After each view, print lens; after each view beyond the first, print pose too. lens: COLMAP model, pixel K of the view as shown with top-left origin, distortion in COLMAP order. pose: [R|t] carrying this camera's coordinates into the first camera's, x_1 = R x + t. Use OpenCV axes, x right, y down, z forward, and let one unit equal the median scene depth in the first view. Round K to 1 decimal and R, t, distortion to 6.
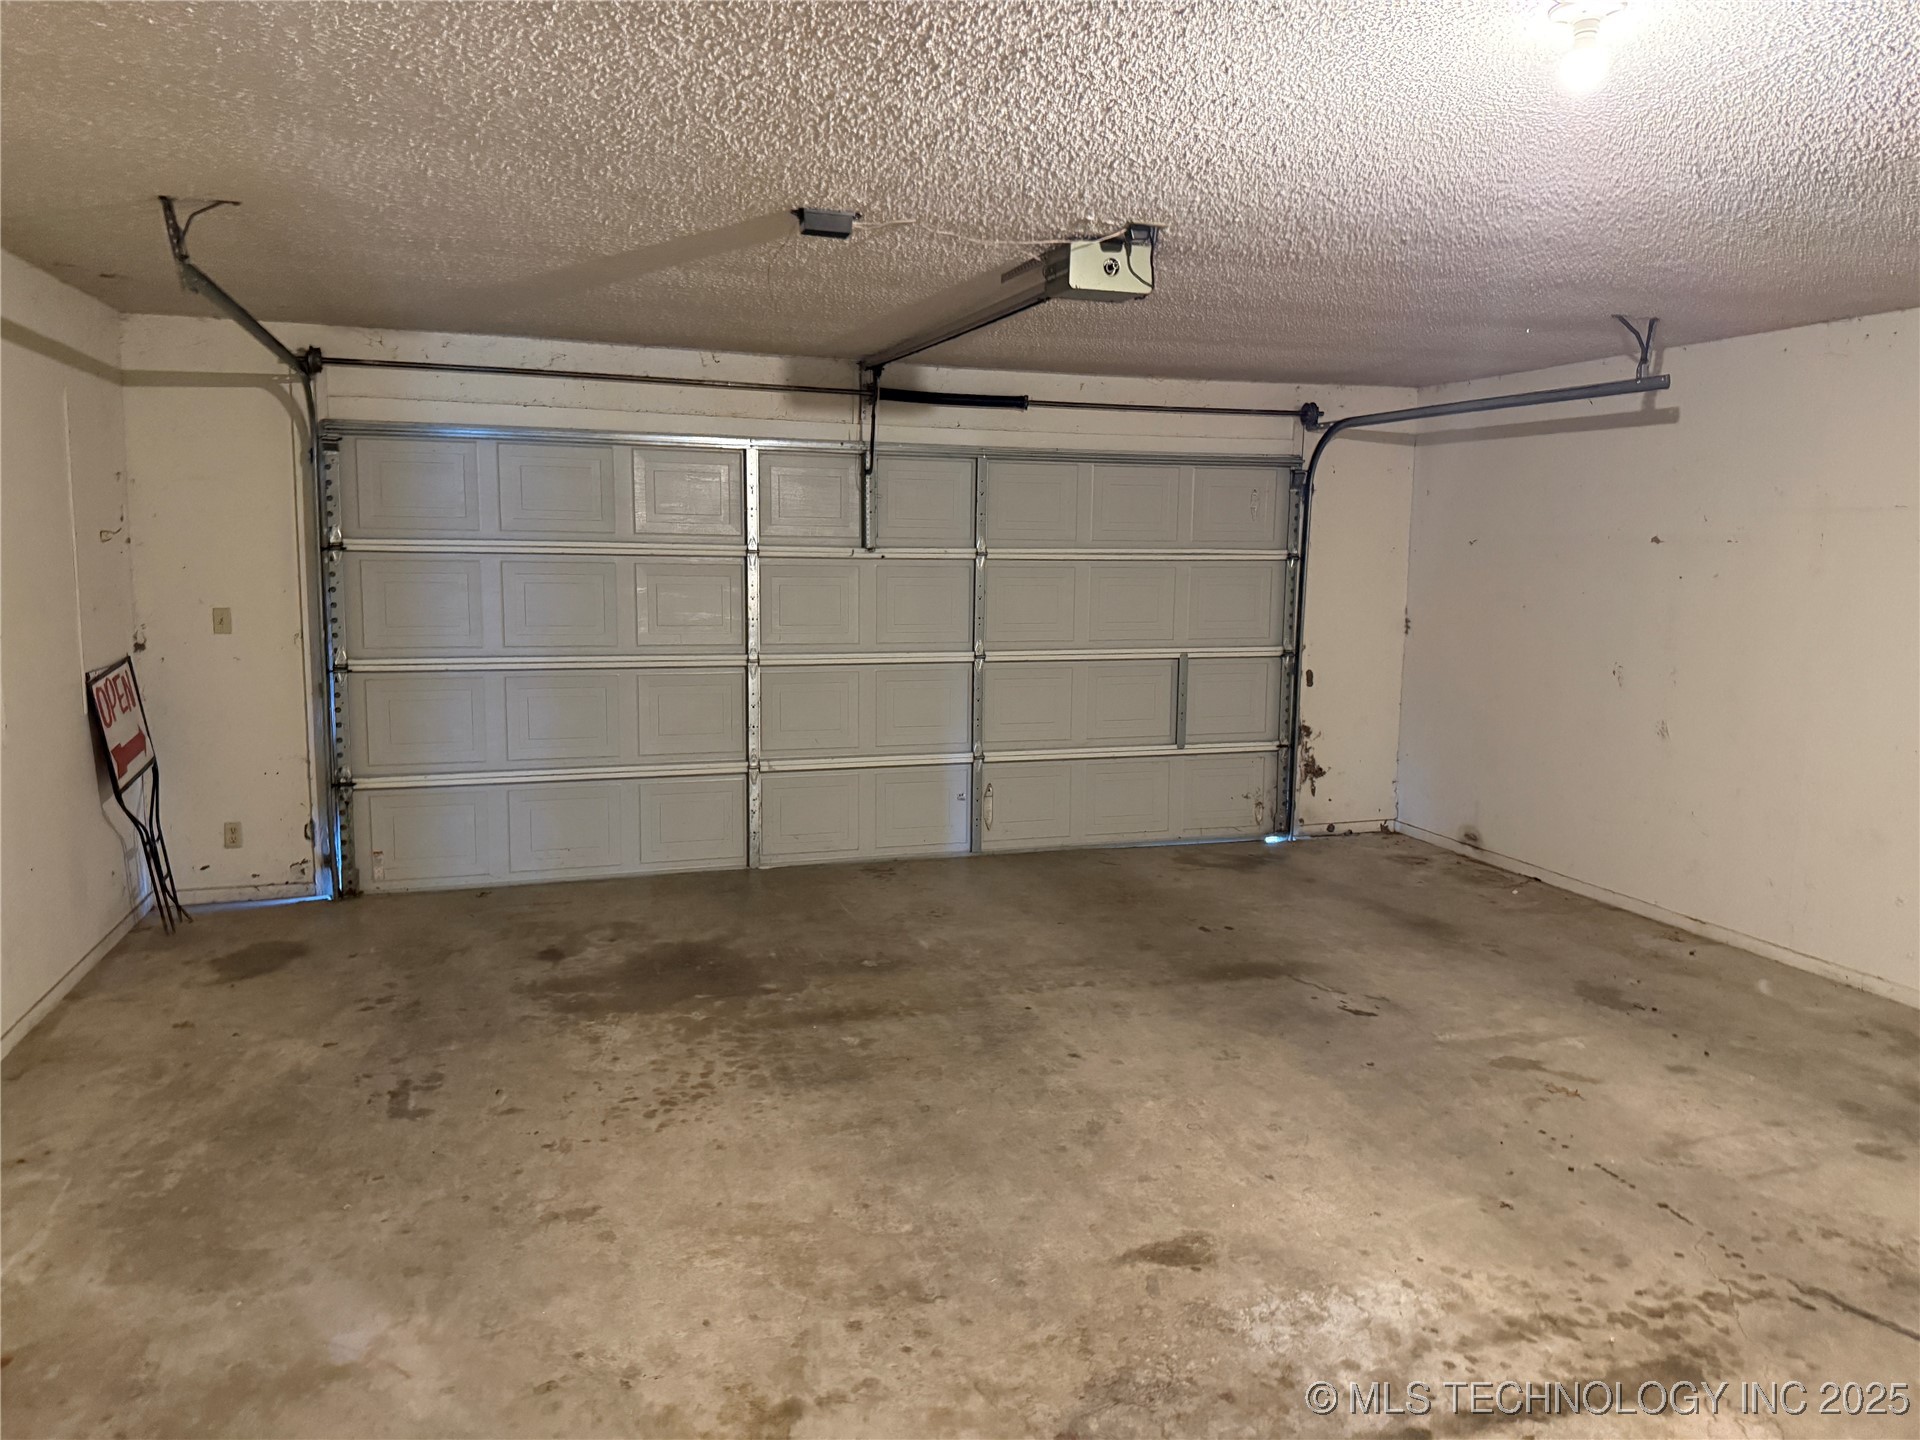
lens RADIAL K [[1356.5, 0, 955.7], [0, 1356.5, 713.6], [0, 0, 1]] dist [0.101491, -0.165581]
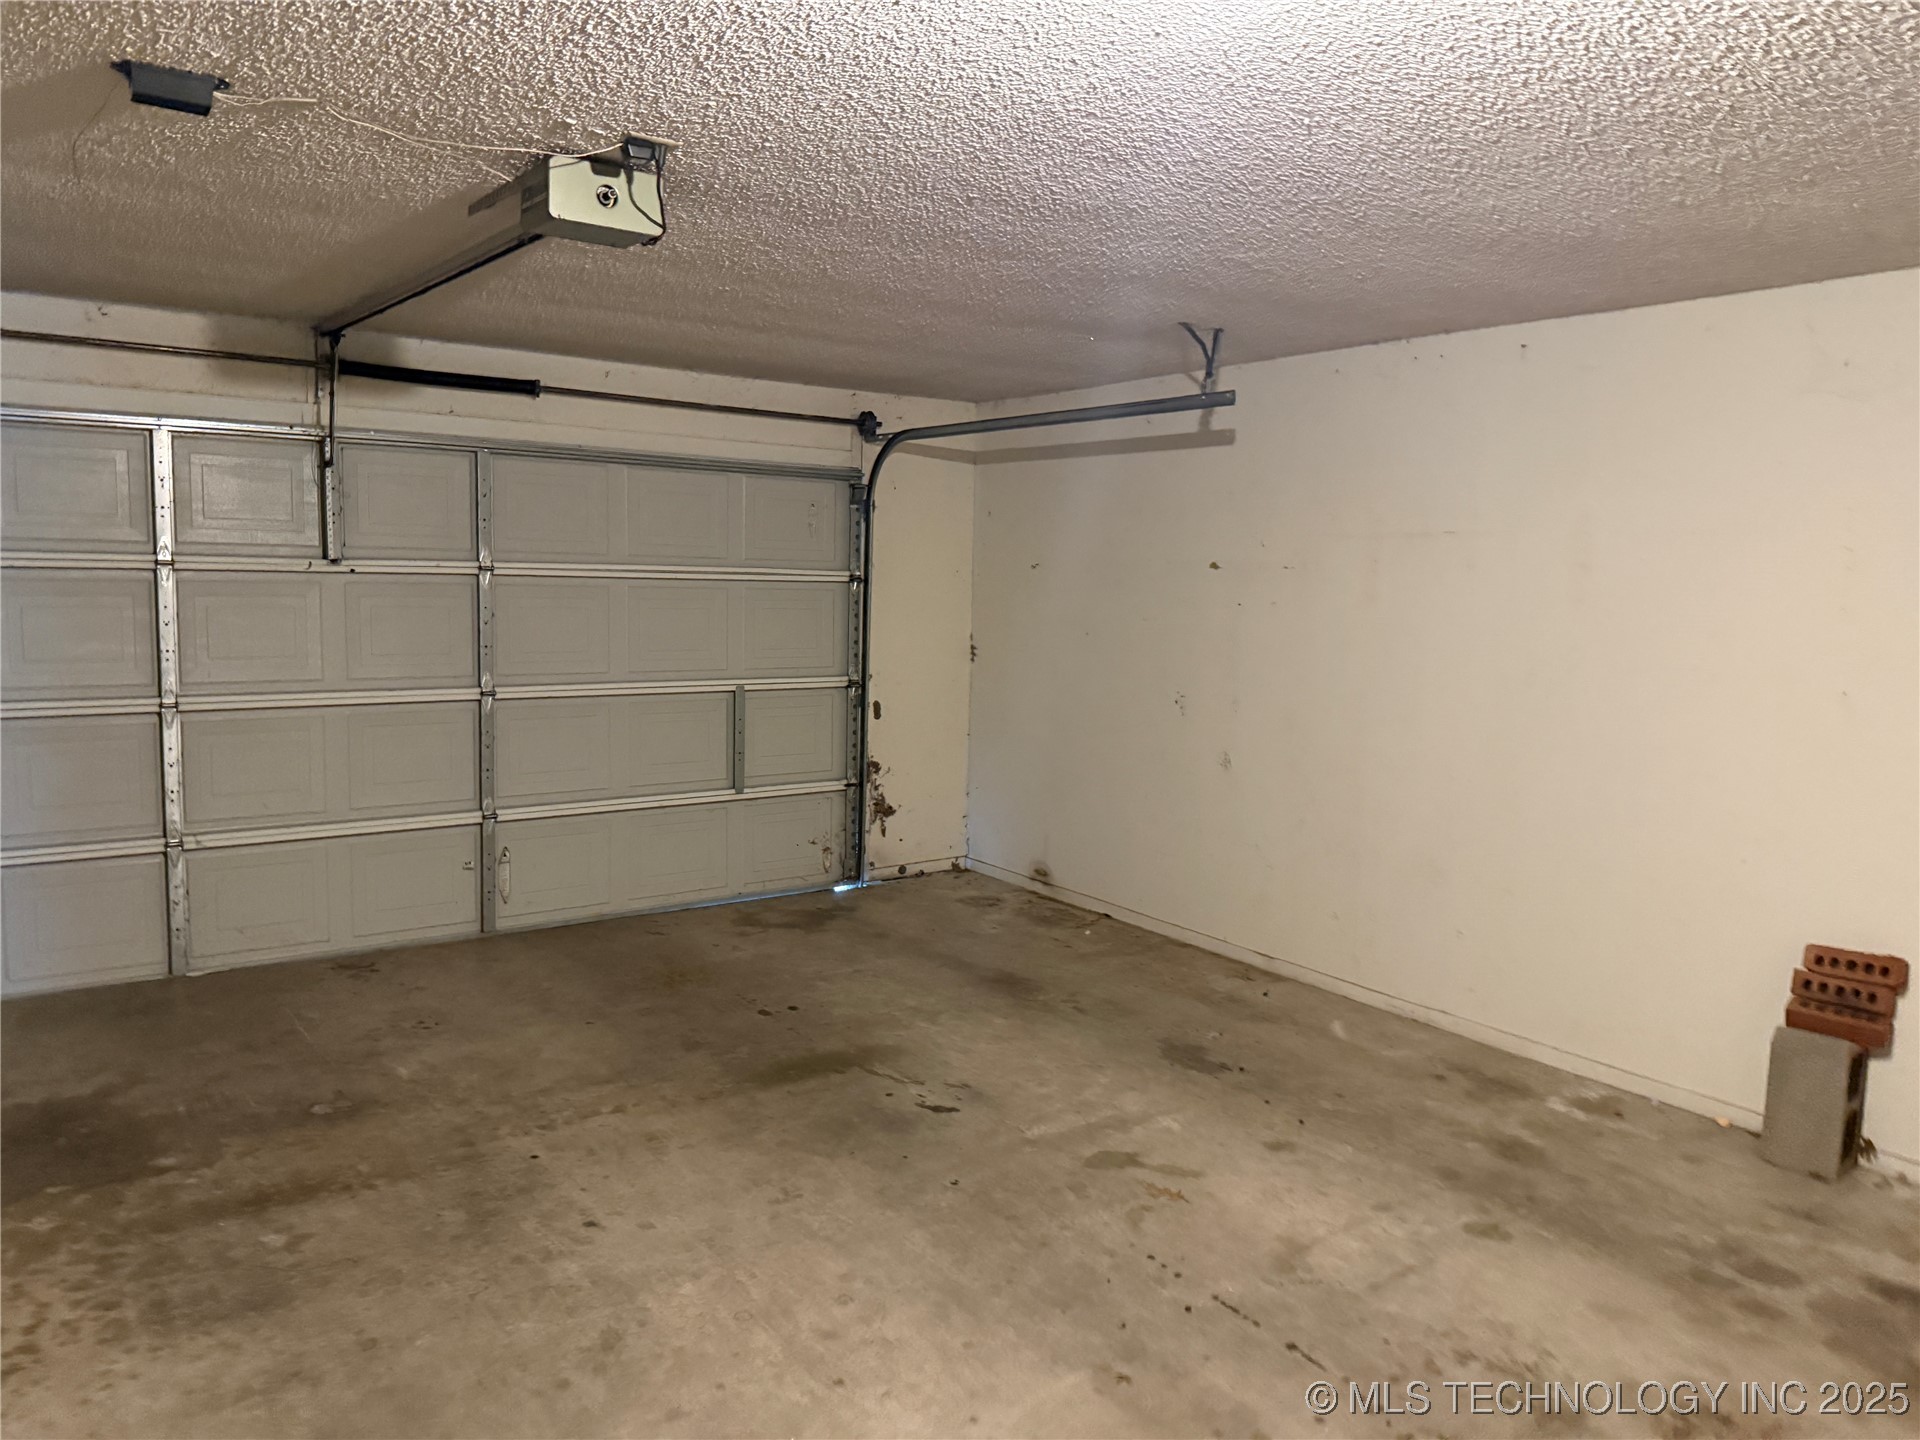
lens RADIAL K [[1356.5, 0, 955.7], [0, 1356.5, 713.6], [0, 0, 1]] dist [0.101491, -0.165581]
pose [[0.951690, -0.021806, 0.306284, 0.040252], [0.026092, 0.999610, -0.009906, -0.018290], [-0.305949, 0.017419, 0.951889, 0.152881]]
